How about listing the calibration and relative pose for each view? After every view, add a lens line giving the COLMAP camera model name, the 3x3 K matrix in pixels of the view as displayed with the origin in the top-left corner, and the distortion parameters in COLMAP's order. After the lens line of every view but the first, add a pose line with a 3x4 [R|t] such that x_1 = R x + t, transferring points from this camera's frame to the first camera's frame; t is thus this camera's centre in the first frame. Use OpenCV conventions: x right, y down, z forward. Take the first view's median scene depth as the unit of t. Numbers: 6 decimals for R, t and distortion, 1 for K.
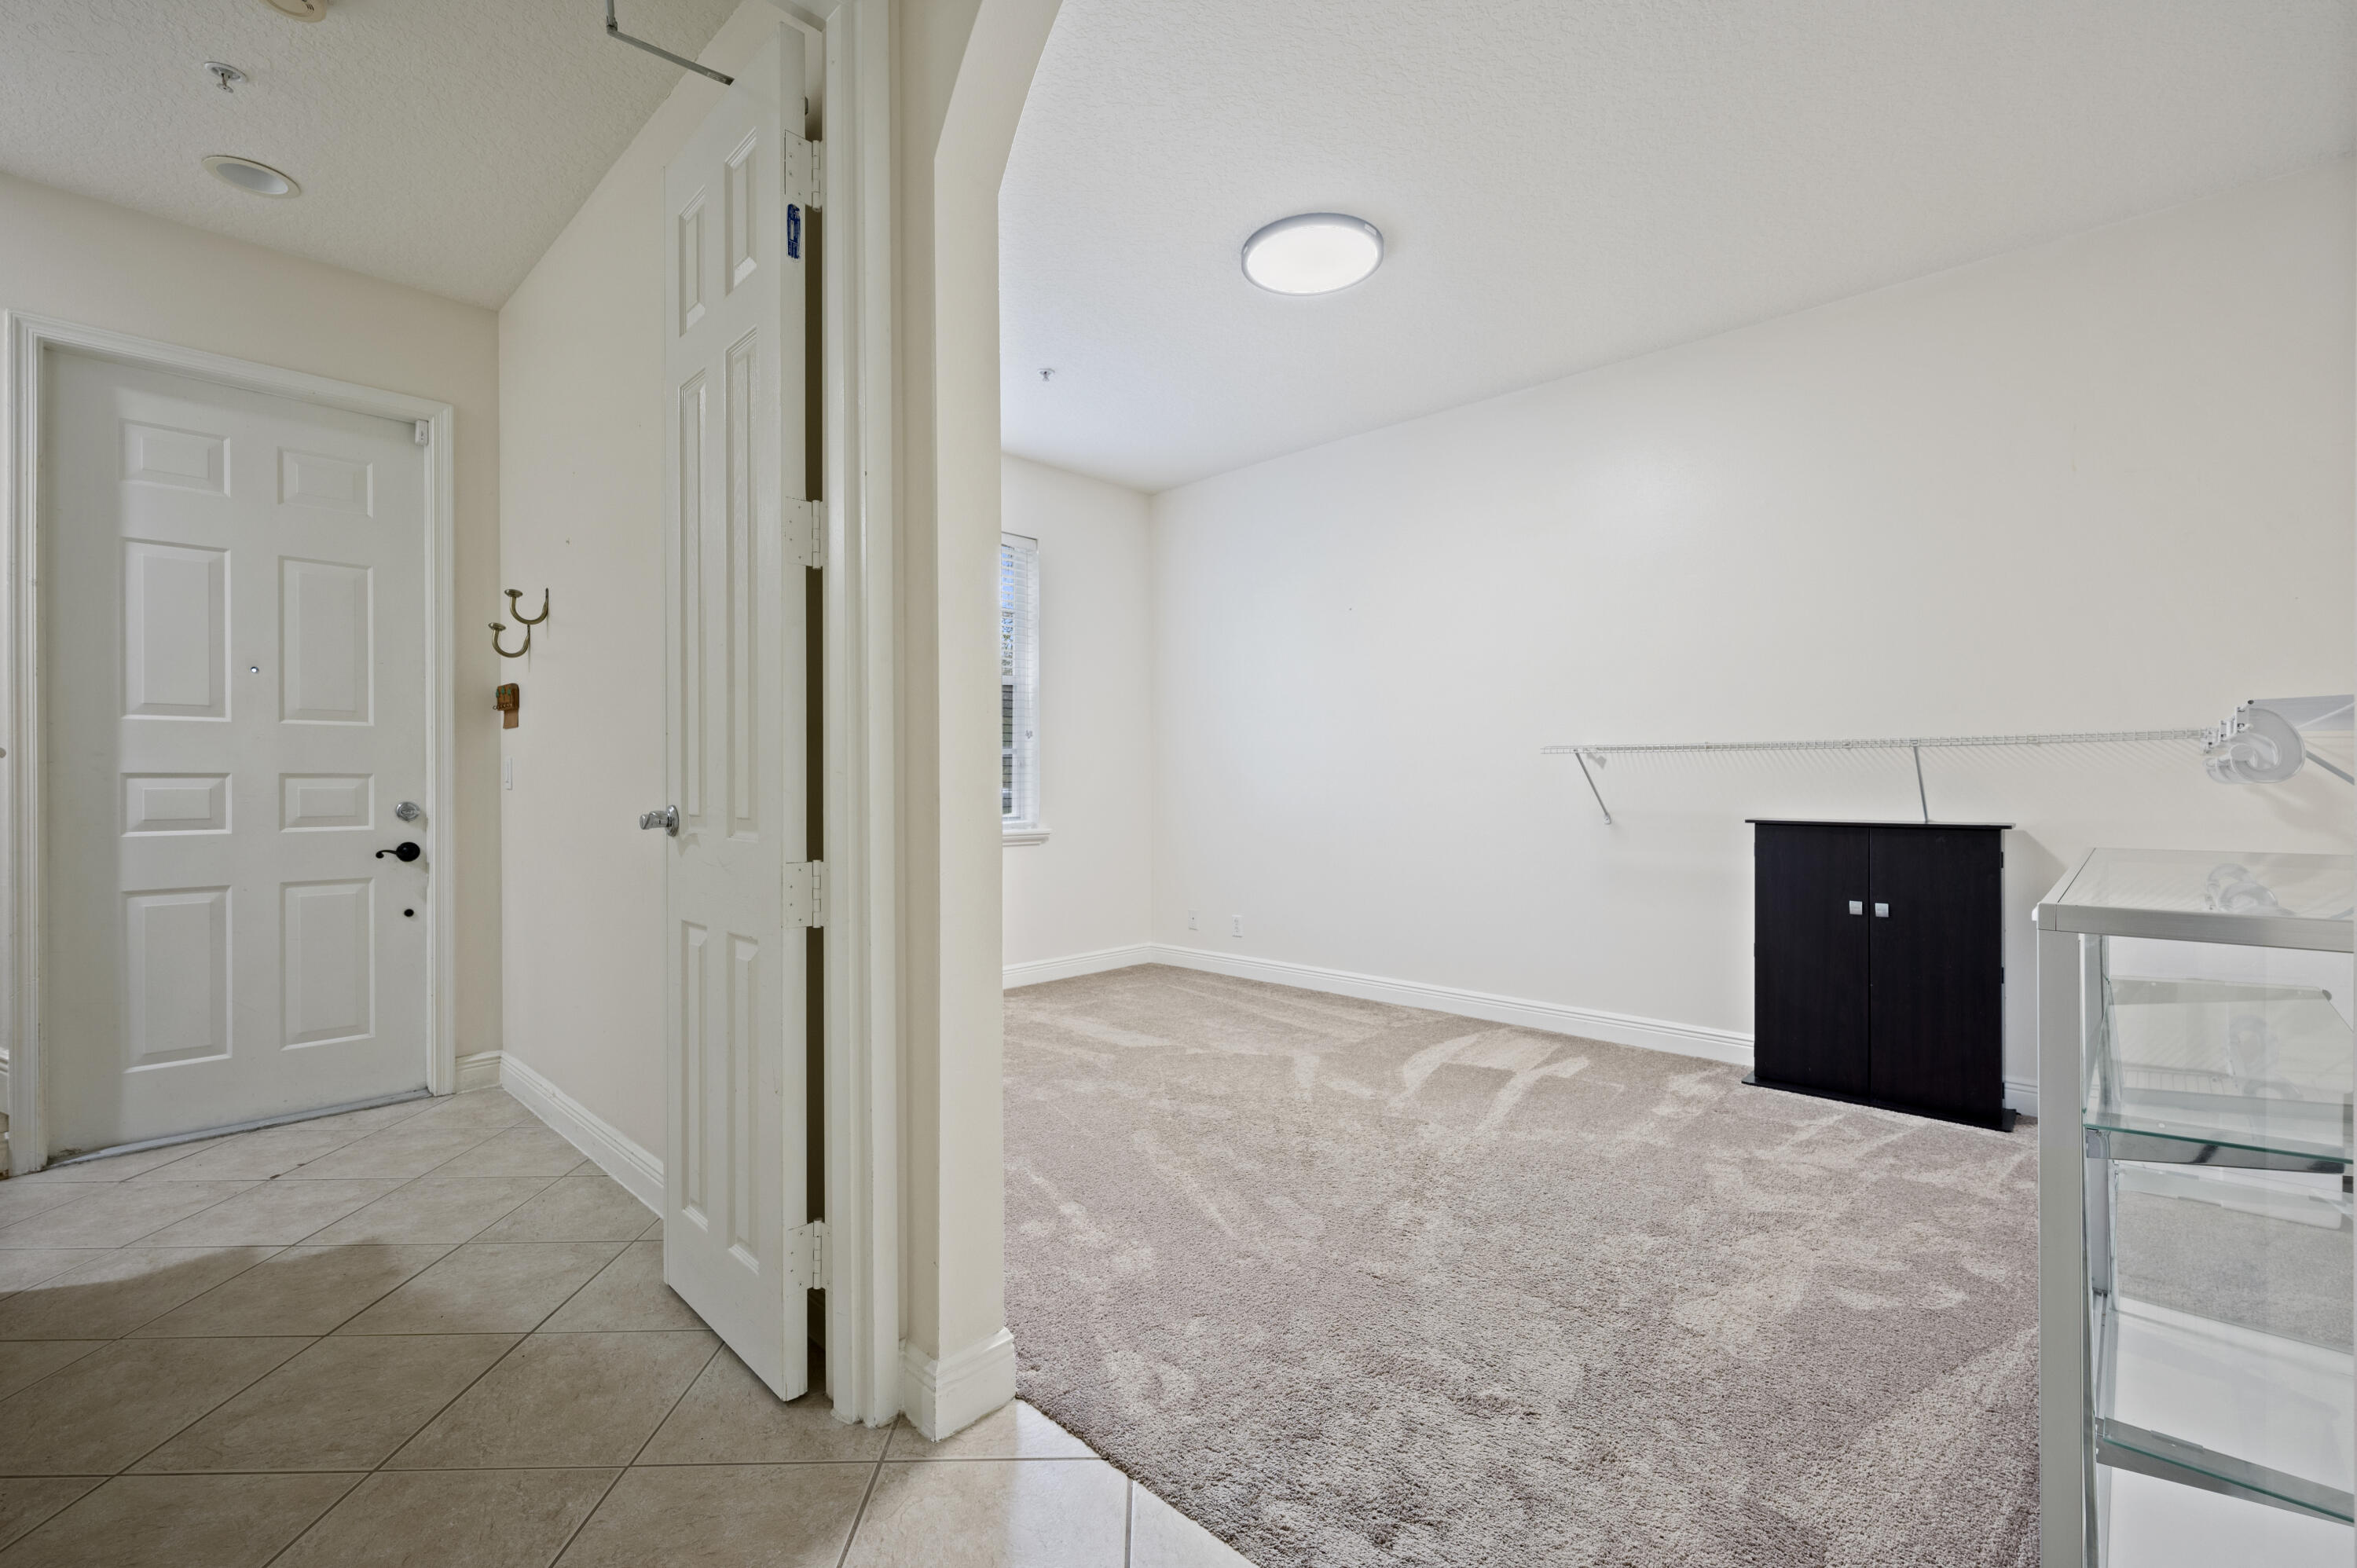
lens RADIAL K [[985.7, 0, 1176.3], [0, 985.7, 778.0], [0, 0, 1]] dist [-0.003500, 0.001887]
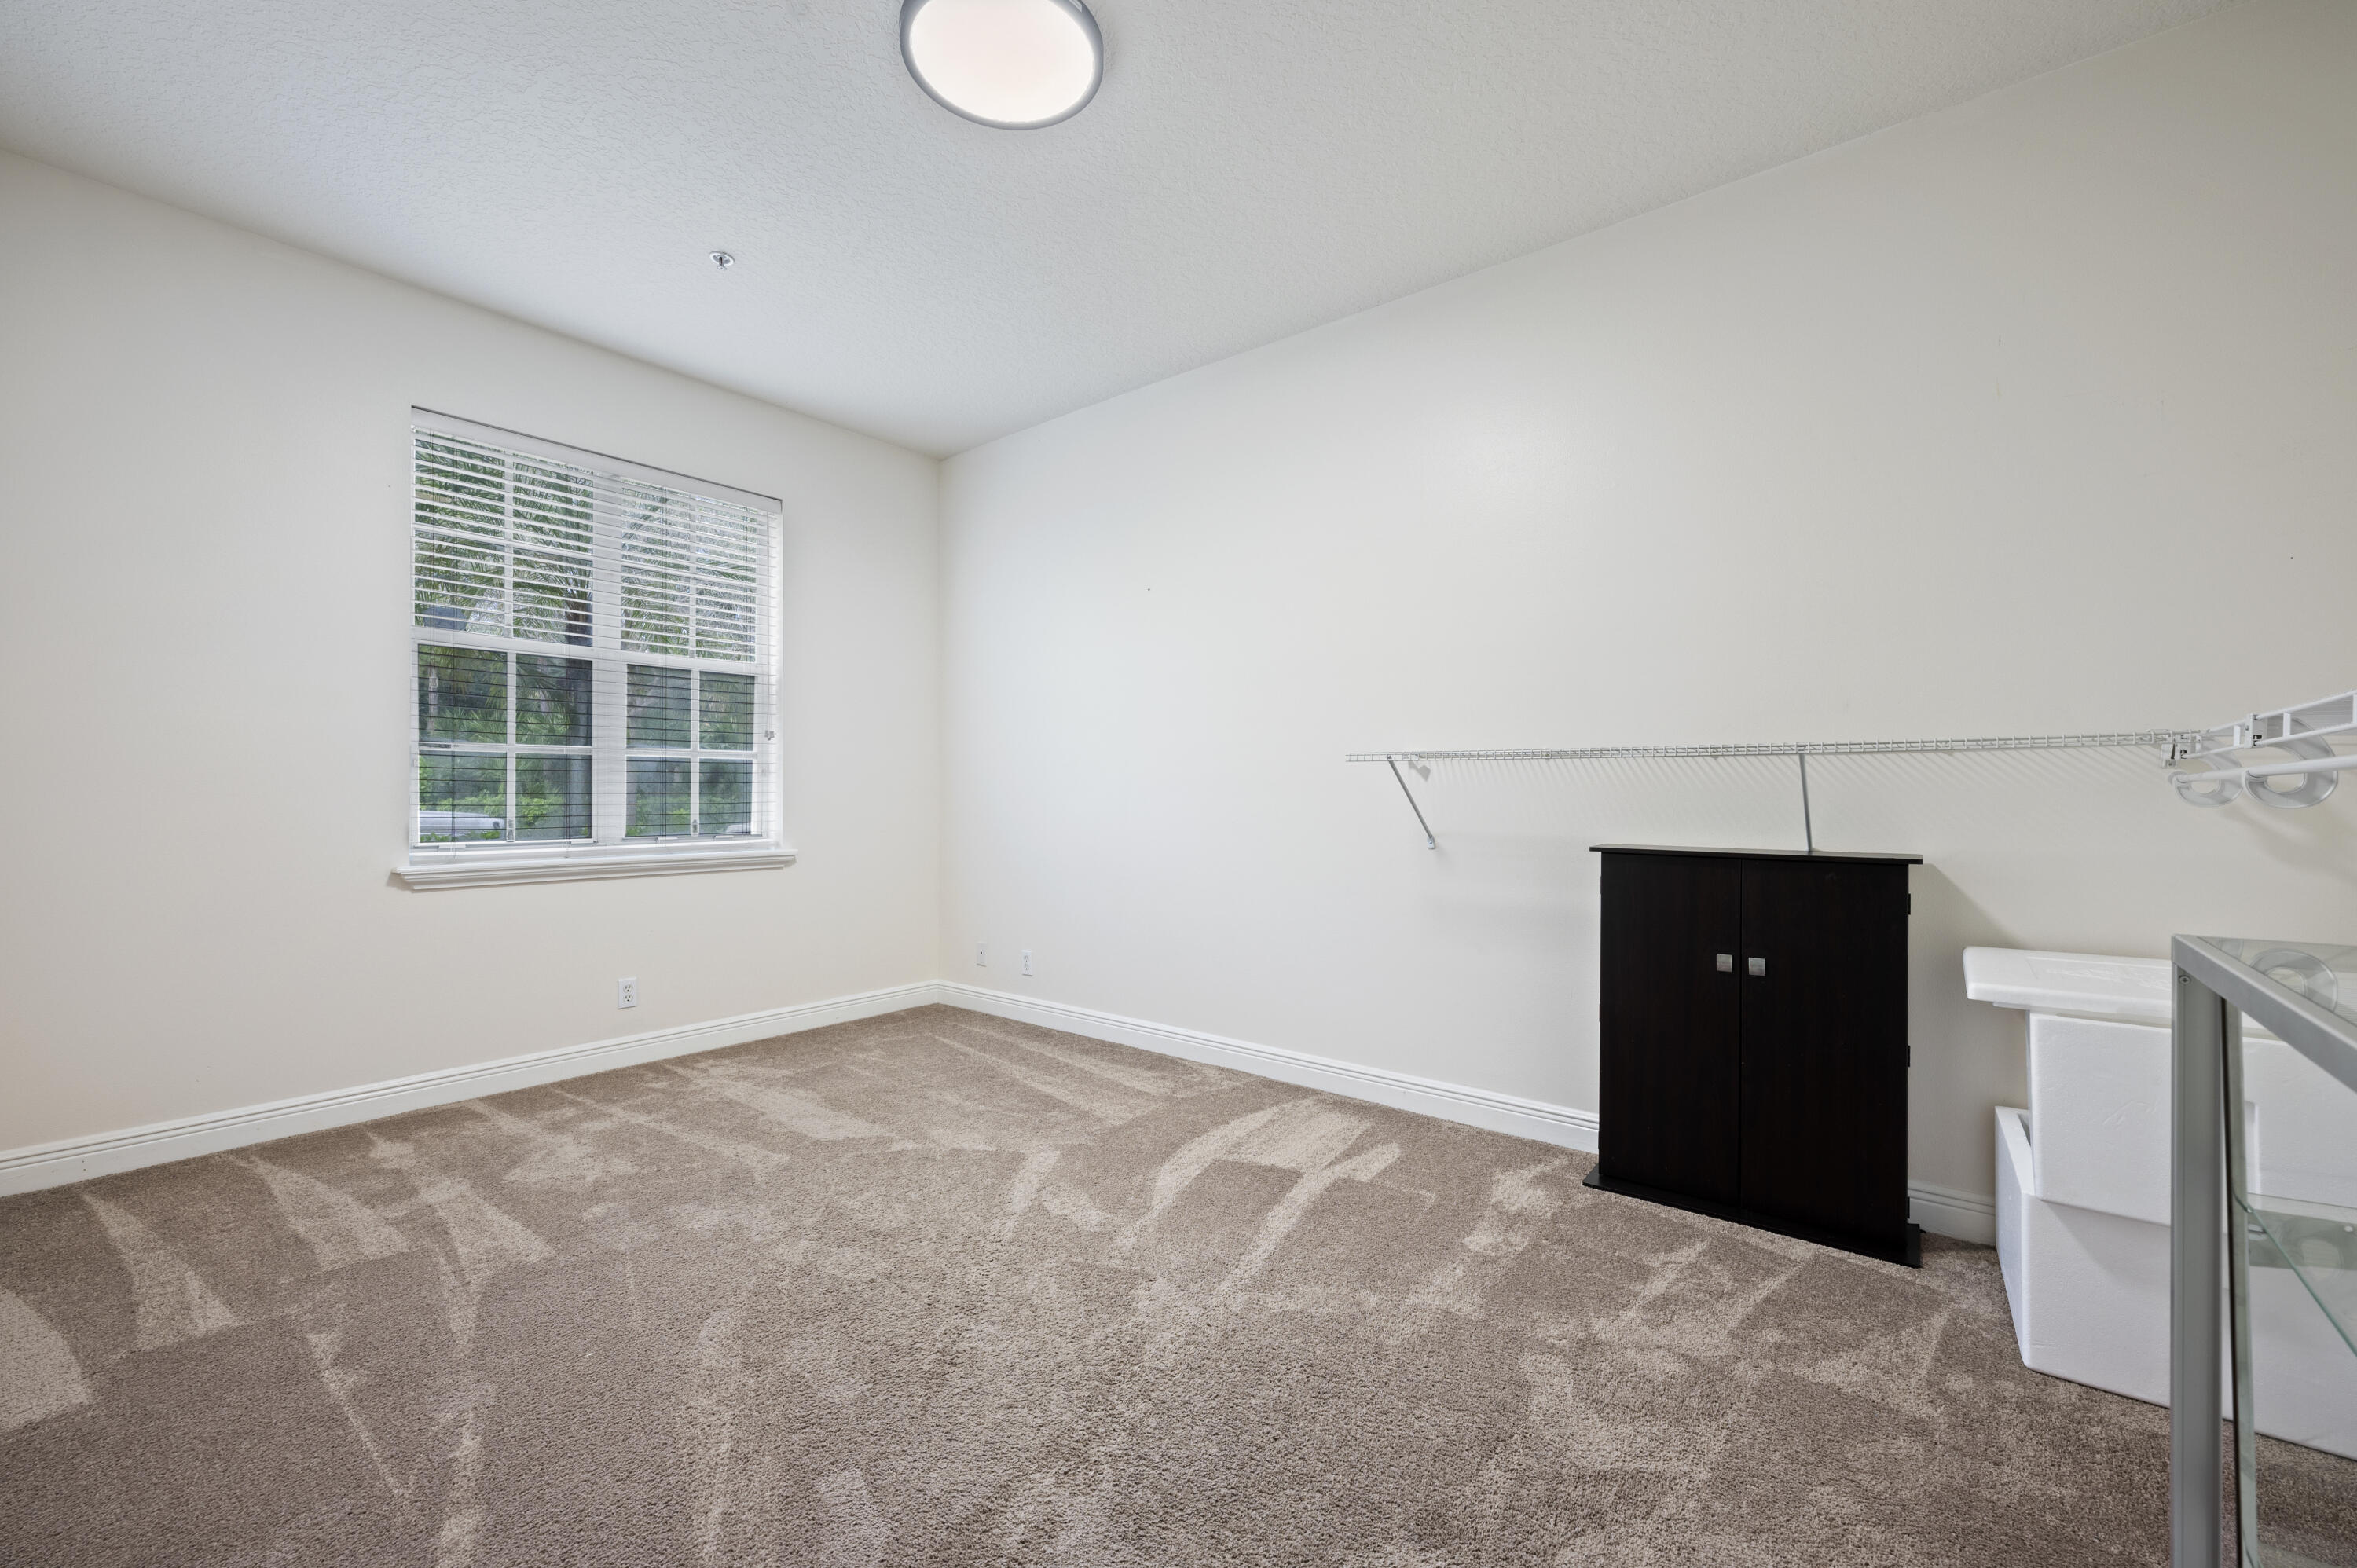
lens RADIAL K [[934.5, 0, 1177.7], [0, 934.5, 790.4], [0, 0, 1]] dist [0.002262, -0.000070]
pose [[0.995803, 0.006642, 0.091285, 0.194524], [-0.006793, 0.999976, 0.001353, -0.001625], [-0.091274, -0.001968, 0.995824, 0.307404]]
